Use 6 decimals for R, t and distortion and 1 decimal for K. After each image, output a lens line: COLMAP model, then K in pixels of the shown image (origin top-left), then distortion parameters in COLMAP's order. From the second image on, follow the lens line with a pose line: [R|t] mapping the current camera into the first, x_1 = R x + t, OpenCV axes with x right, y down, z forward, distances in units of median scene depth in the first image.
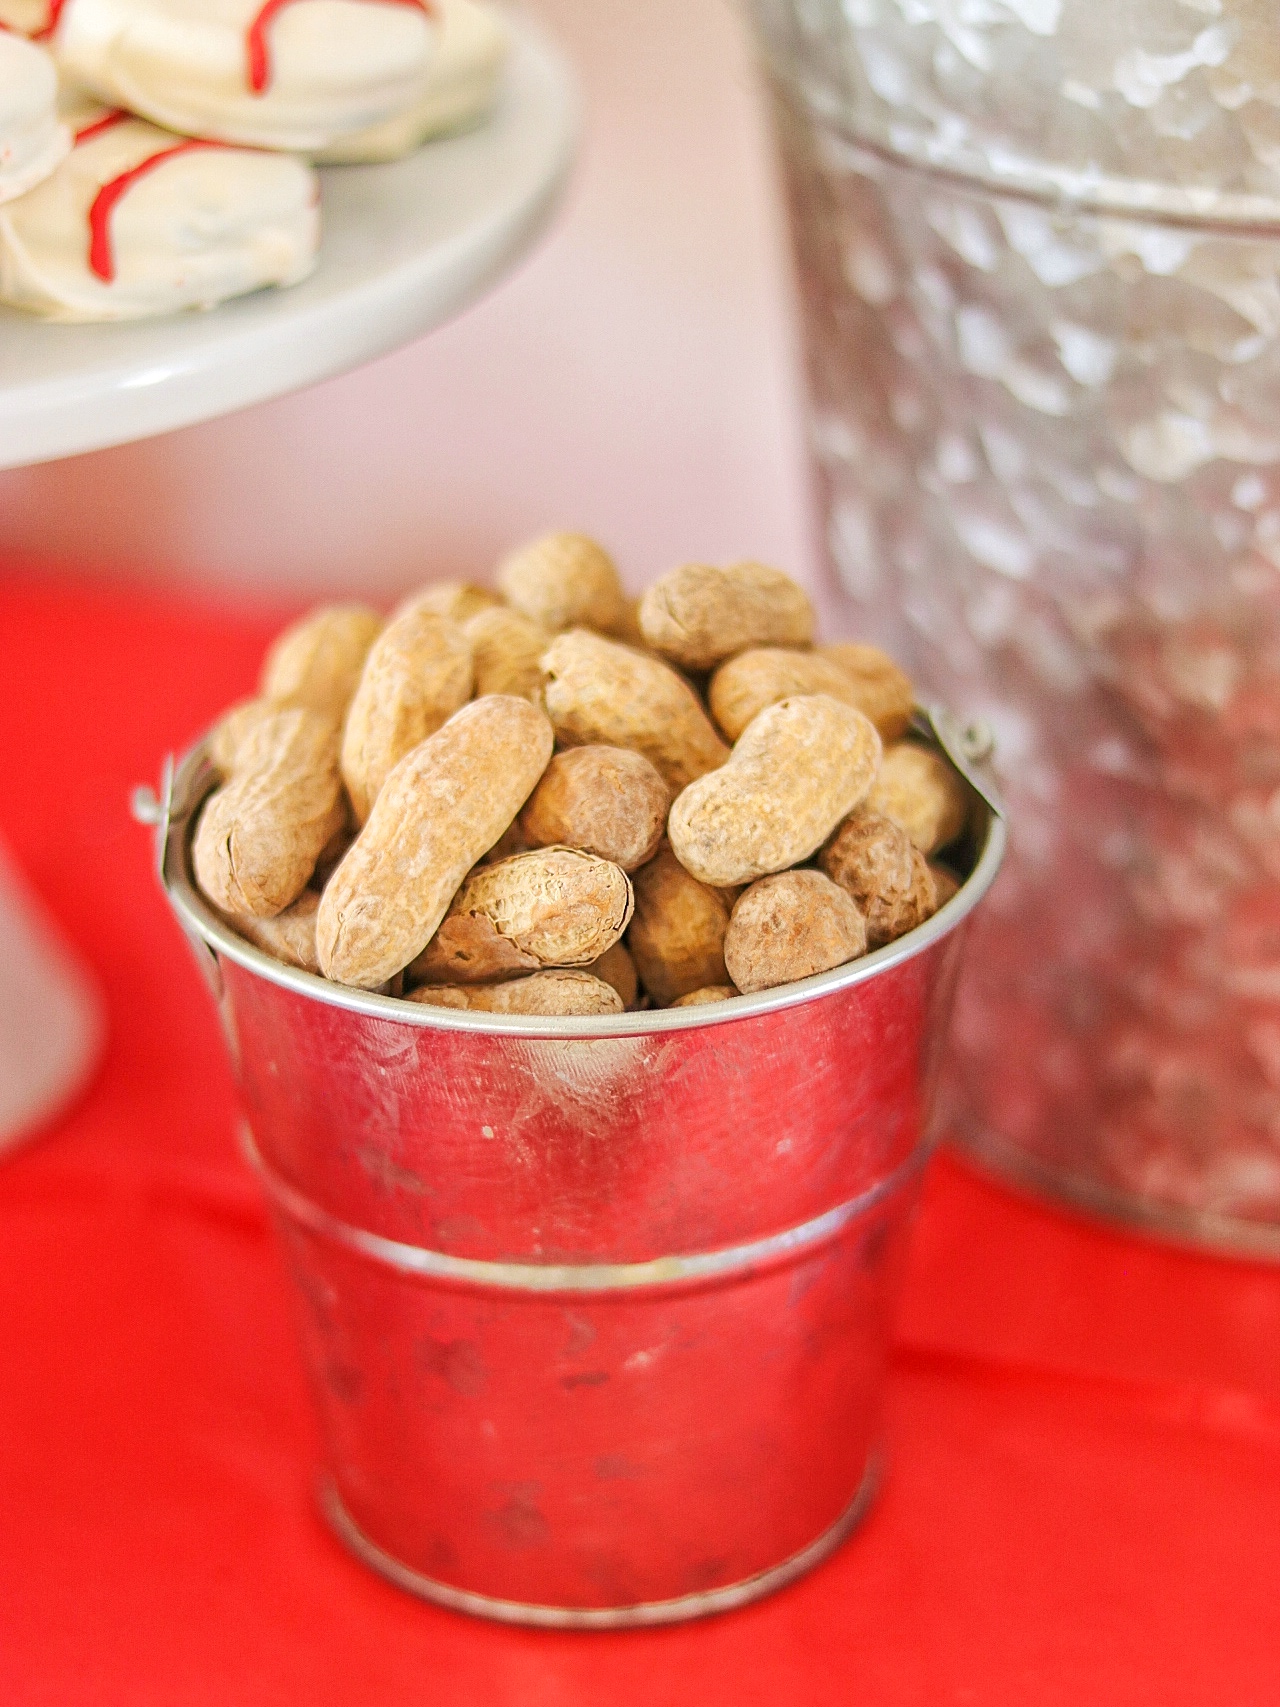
lens RADIAL K [[4719.3, 0, 645.4], [0, 4719.3, 853.0], [0, 0, 1]] dist [-0.160961, 0.003631]
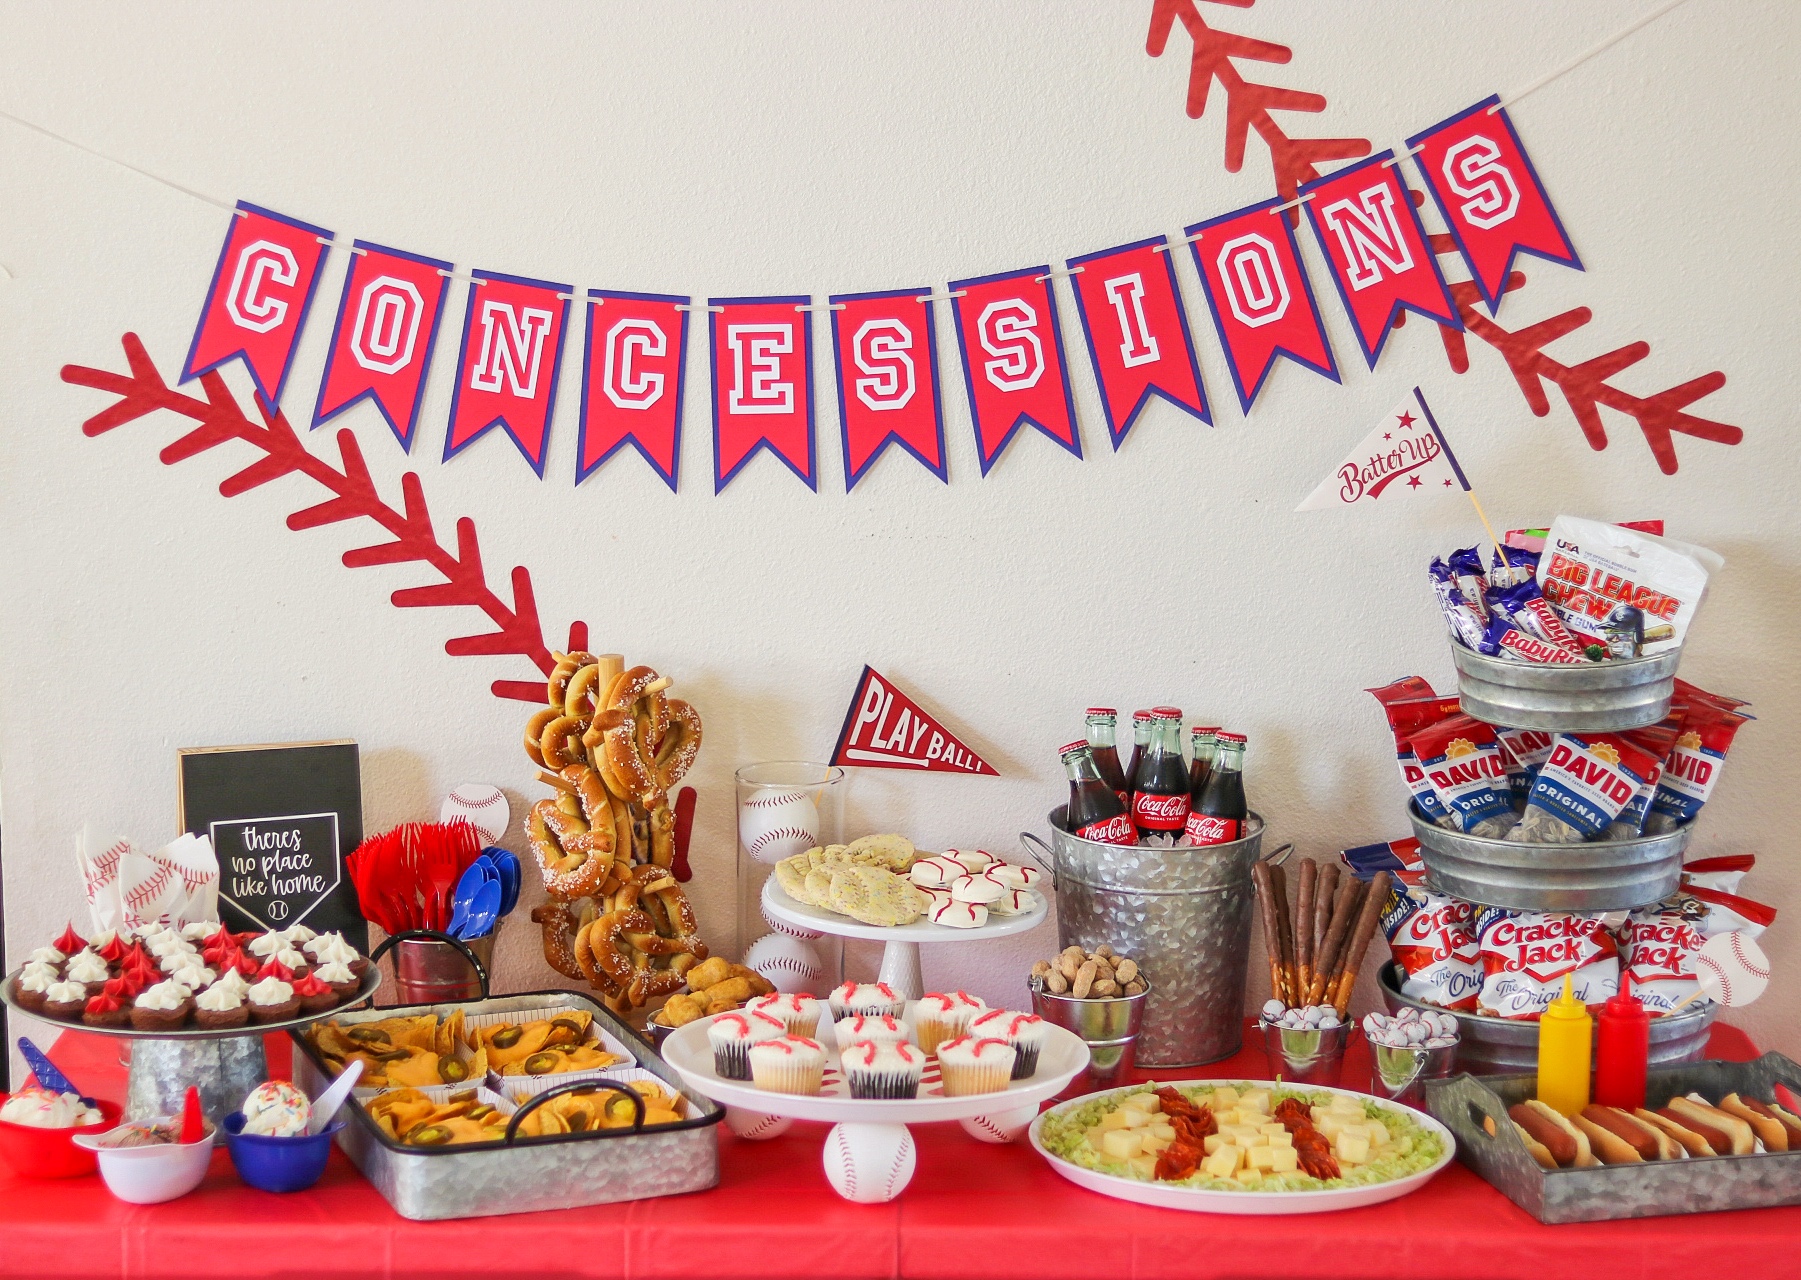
lens RADIAL K [[4514.9, 0, 868.5], [0, 4514.9, 638.6], [0, 0, 1]] dist [-0.116730, 0.093920]
pose [[0.932653, -0.022130, 0.360096, -2.658599], [0.123185, 0.957666, -0.260196, 1.176764], [-0.339093, 0.287031, 0.895896, -4.893701]]
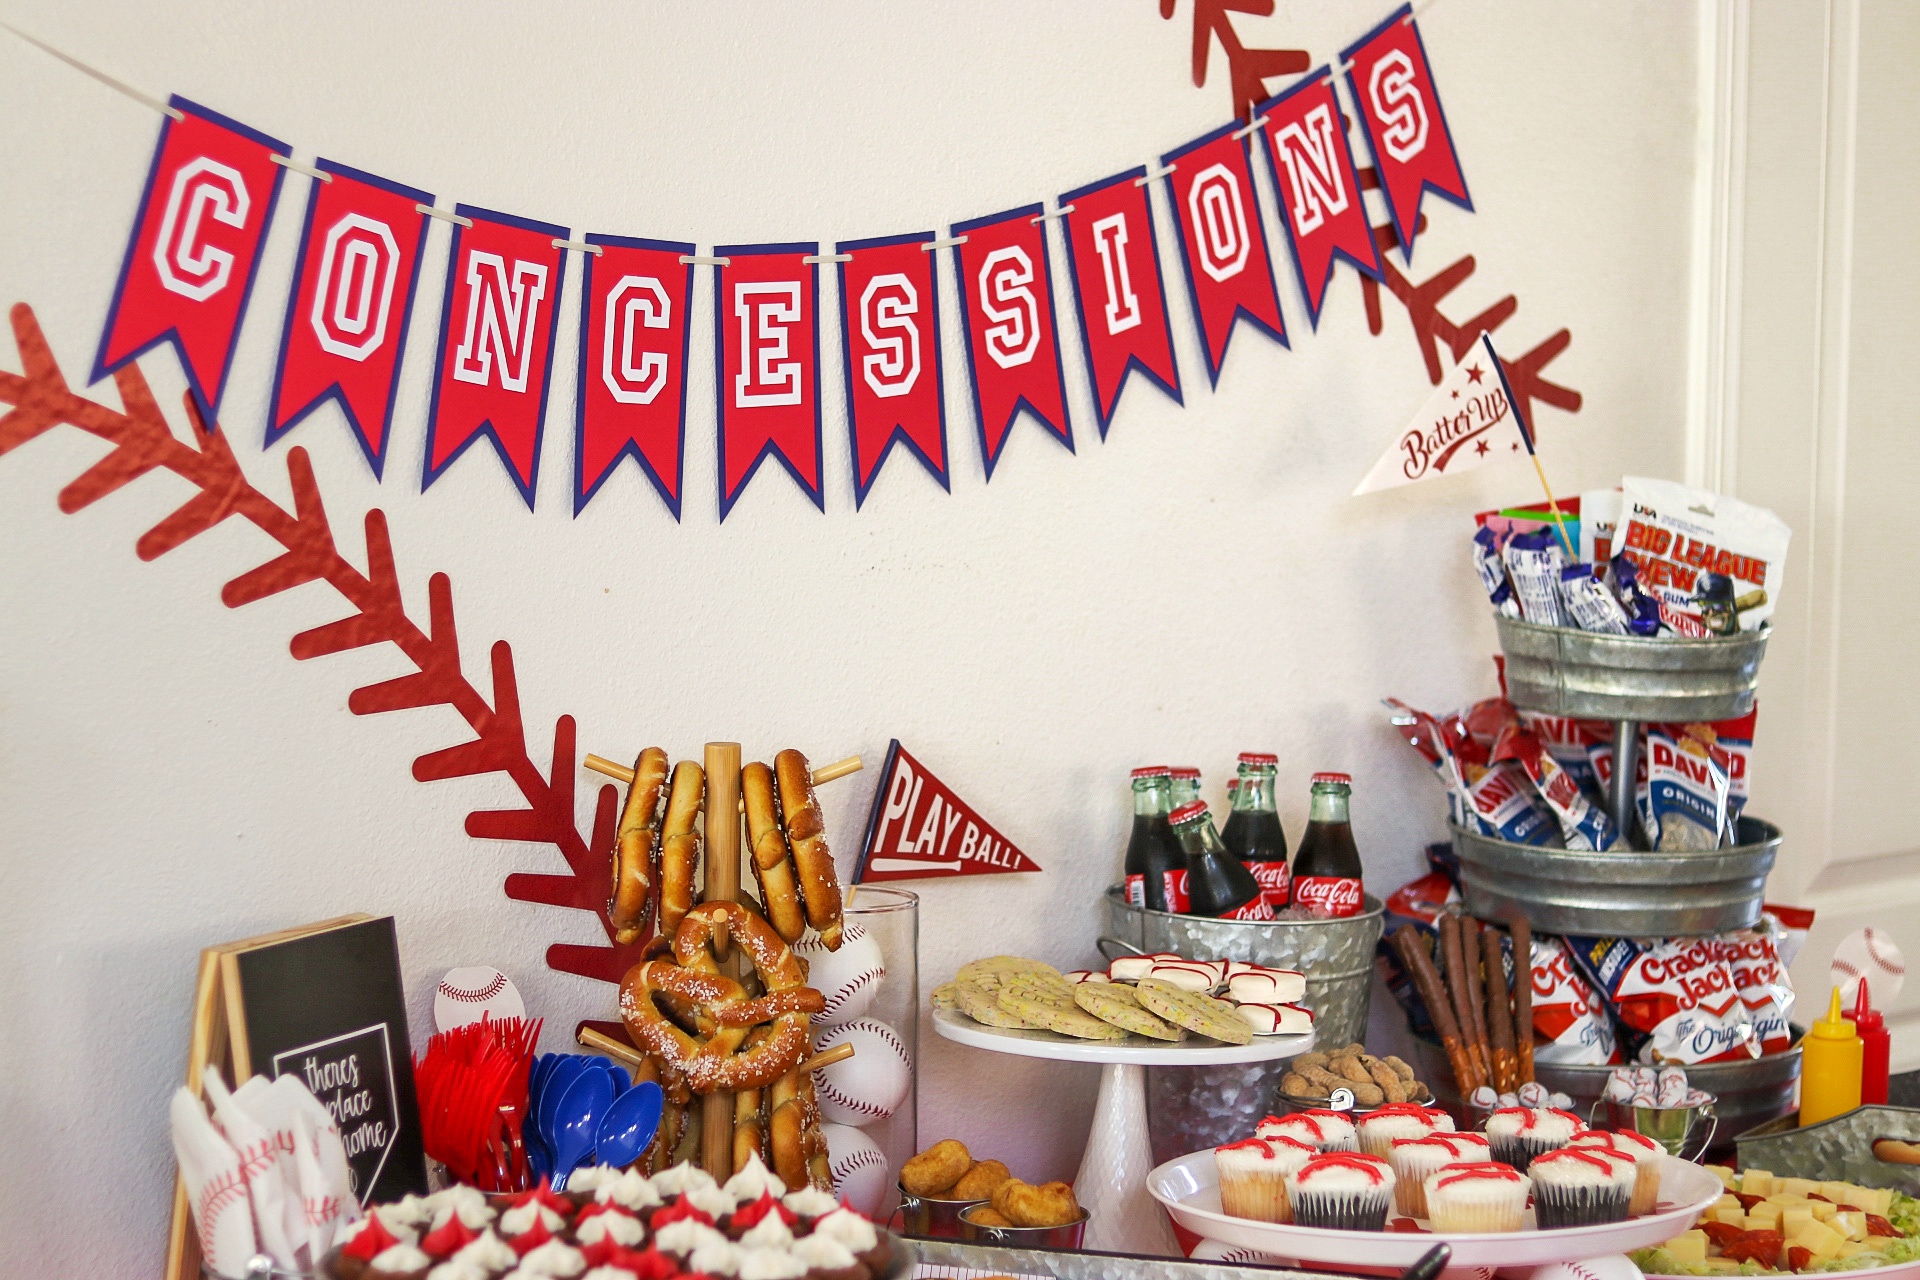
lens RADIAL K [[4501.6, 0, 955.3], [0, 4501.6, 642.8], [0, 0, 1]] dist [-0.103739, -0.311292]
pose [[0.388274, -0.039051, 0.920716, -4.831694], [0.390249, 0.912063, -0.125888, -0.010002], [-0.834835, 0.408187, 0.369370, -0.696962]]
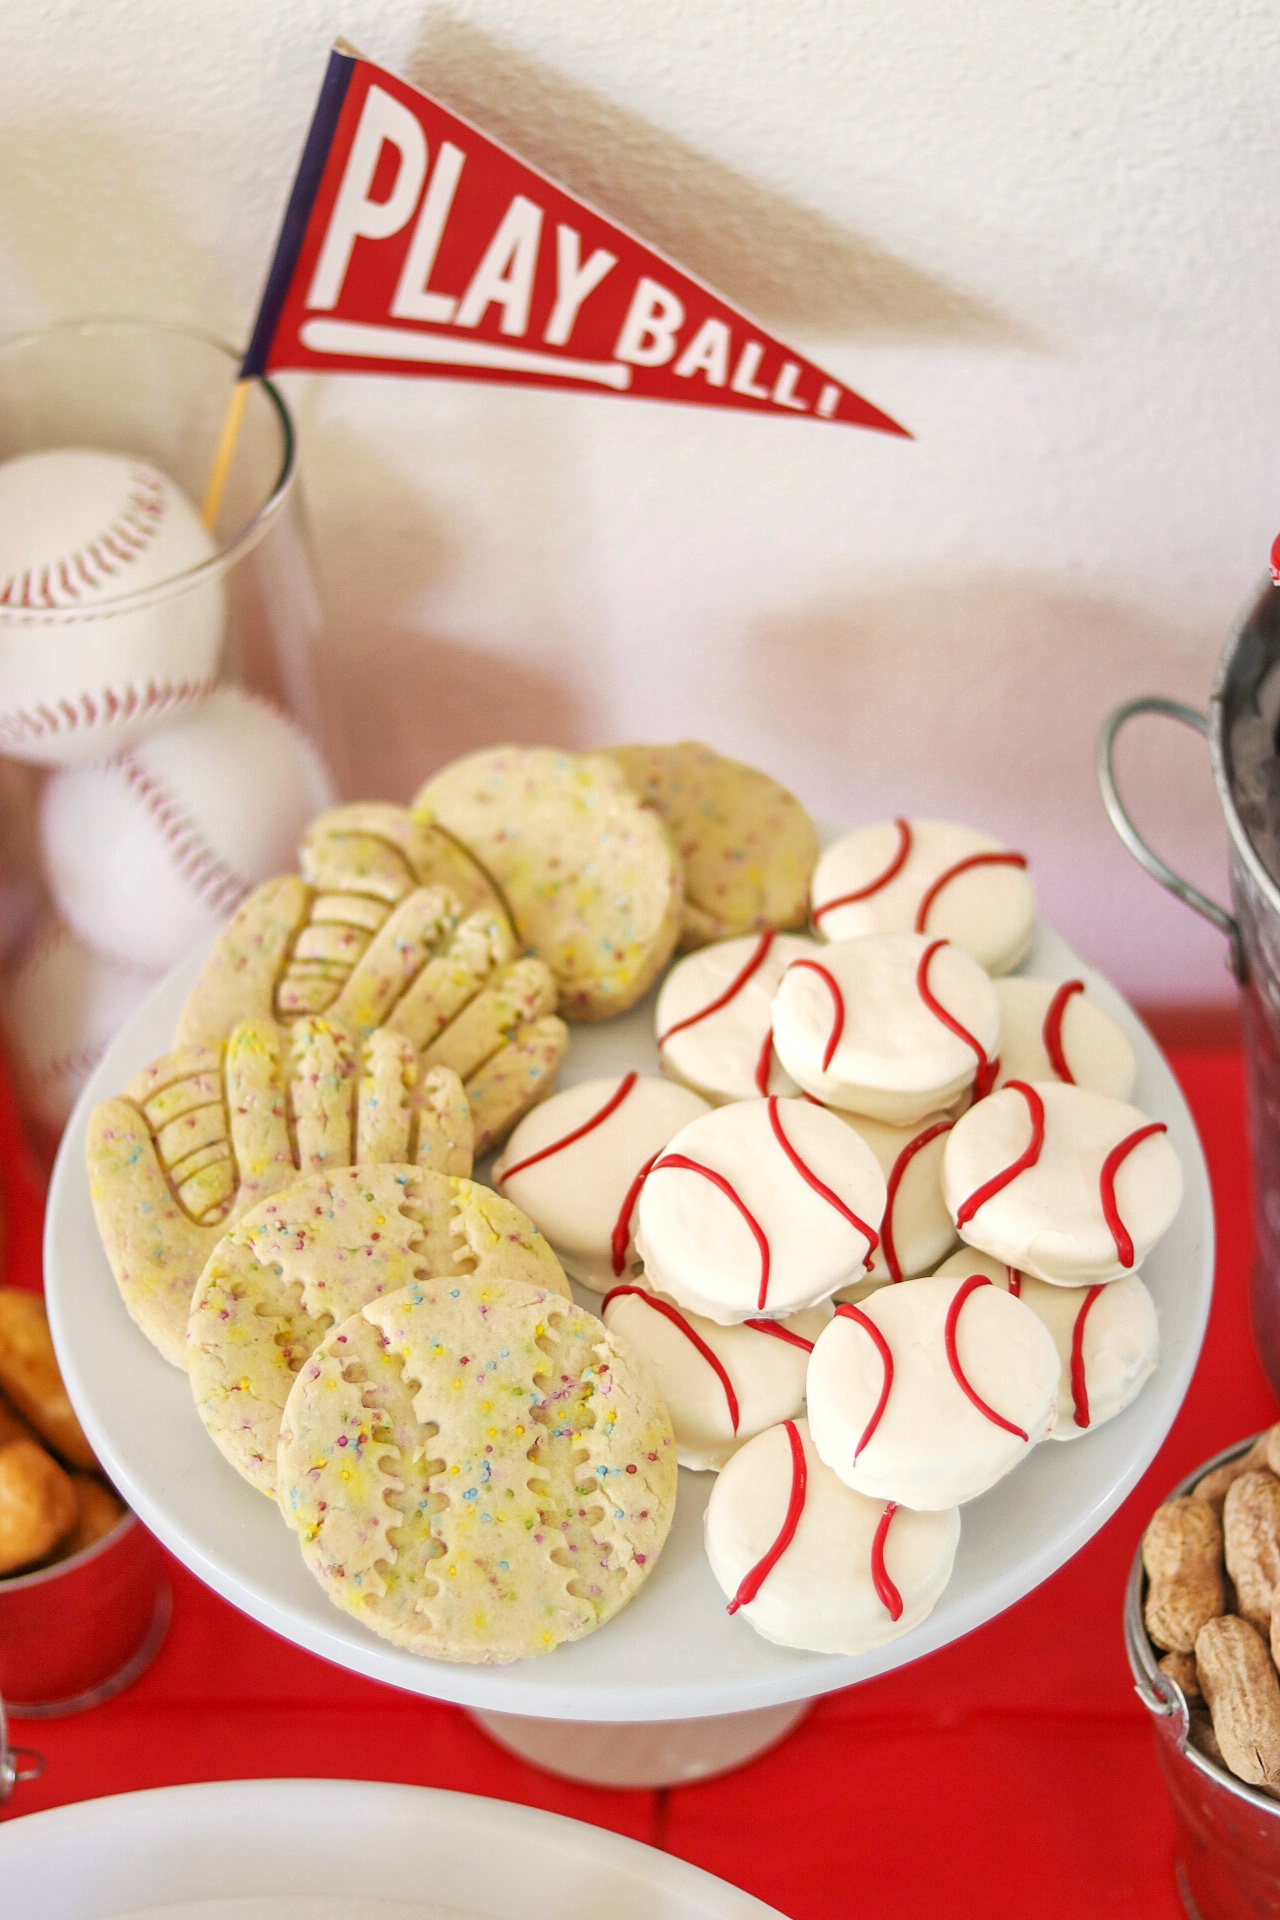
lens RADIAL K [[4596.0, 0, 640.4], [0, 4596.0, 958.6], [0, 0, 1]] dist [-0.150469, 0.200971]
pose [[0.944299, -0.252078, 0.211558, -0.550191], [0.164508, 0.918351, 0.359956, -0.858553], [-0.285022, -0.305103, 0.908666, -0.334801]]
